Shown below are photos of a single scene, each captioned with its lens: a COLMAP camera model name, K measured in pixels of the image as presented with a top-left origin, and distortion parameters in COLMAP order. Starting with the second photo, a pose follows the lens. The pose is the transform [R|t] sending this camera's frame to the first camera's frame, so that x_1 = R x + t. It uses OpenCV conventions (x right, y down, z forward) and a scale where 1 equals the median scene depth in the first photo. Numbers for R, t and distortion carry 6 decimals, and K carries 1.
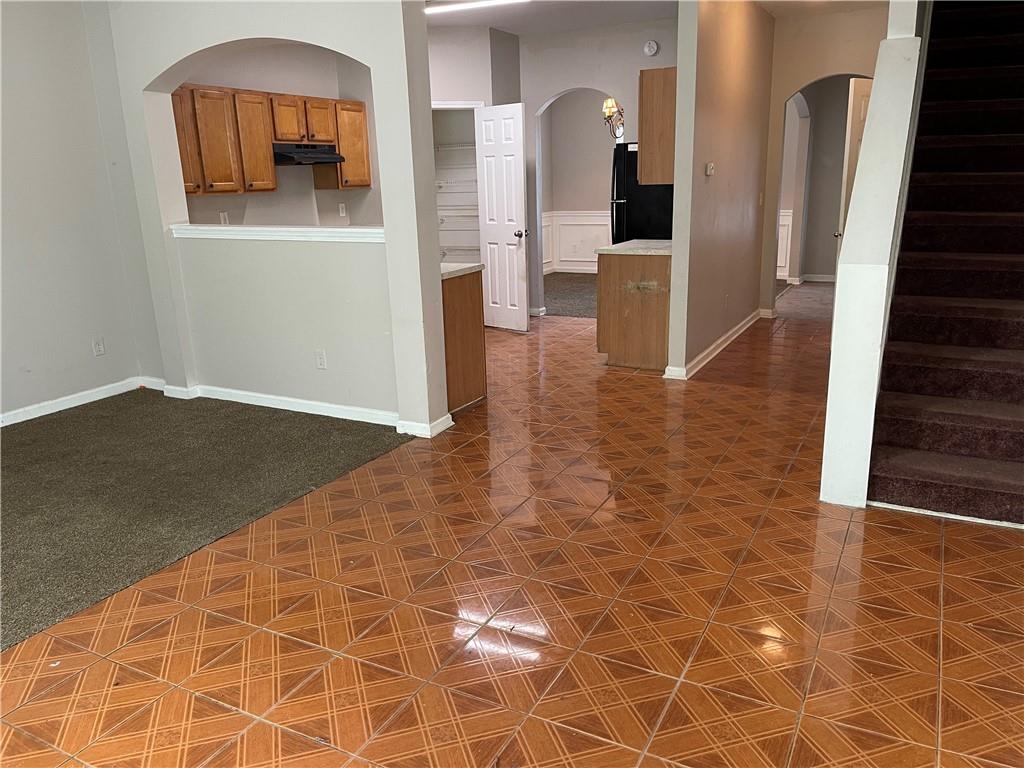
lens RADIAL K [[801.1, 0, 512.4], [0, 801.1, 404.2], [0, 0, 1]] dist [0.006796, -0.001558]
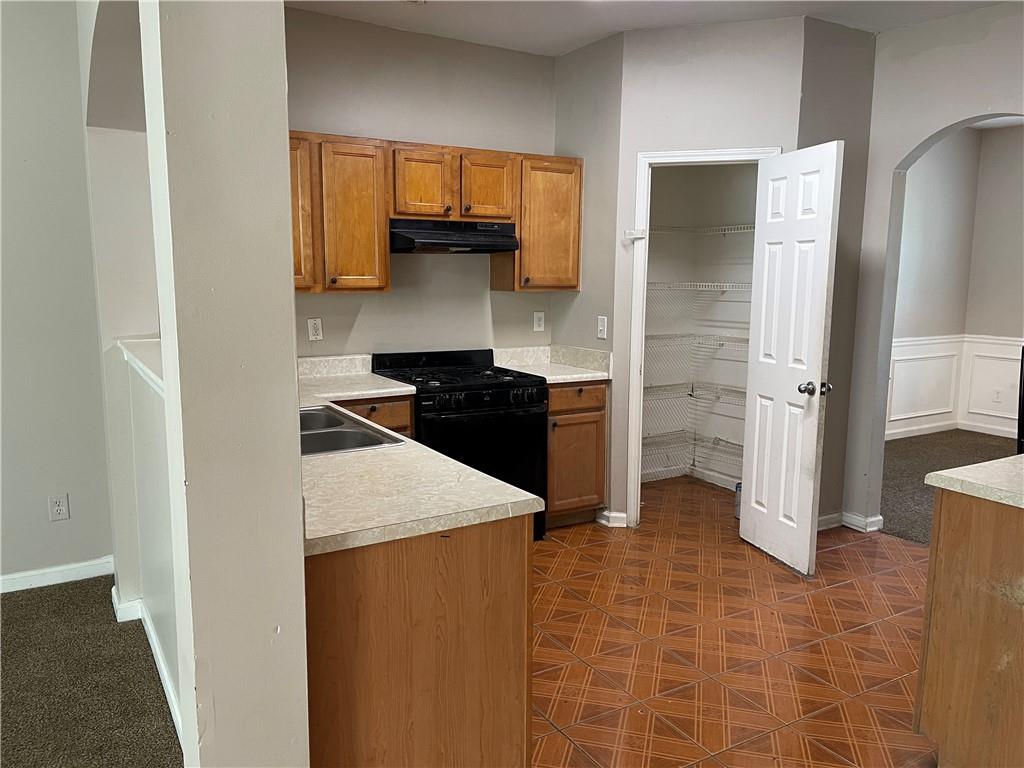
lens RADIAL K [[769.1, 0, 508.3], [0, 769.1, 390.3], [0, 0, 1]] dist [0.050263, -0.075943]
pose [[0.853337, 0.105657, -0.510541, 0.101809], [-0.168020, 0.982736, -0.077457, -0.145815], [0.493543, 0.151878, 0.856357, 0.496530]]
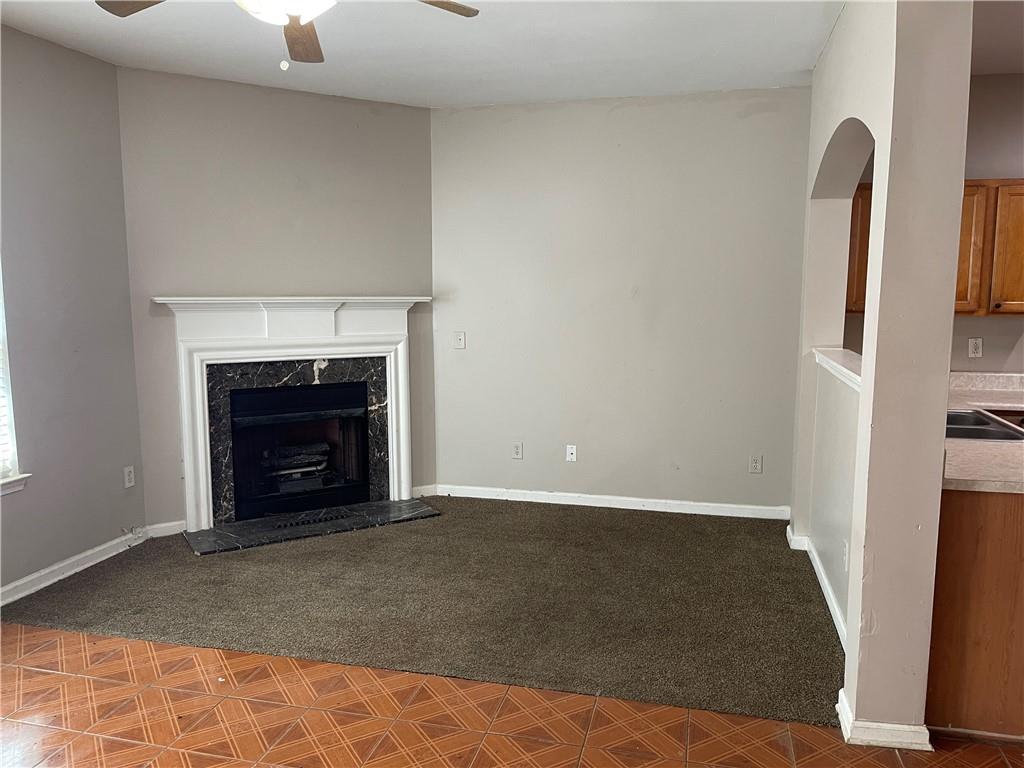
lens RADIAL K [[769.1, 0, 508.3], [0, 769.1, 390.3], [0, 0, 1]] dist [0.050263, -0.075943]
pose [[0.223539, 0.147136, -0.963525, 0.233066], [-0.273244, 0.958361, 0.082955, -0.122257], [0.935611, 0.244734, 0.254435, 0.380317]]
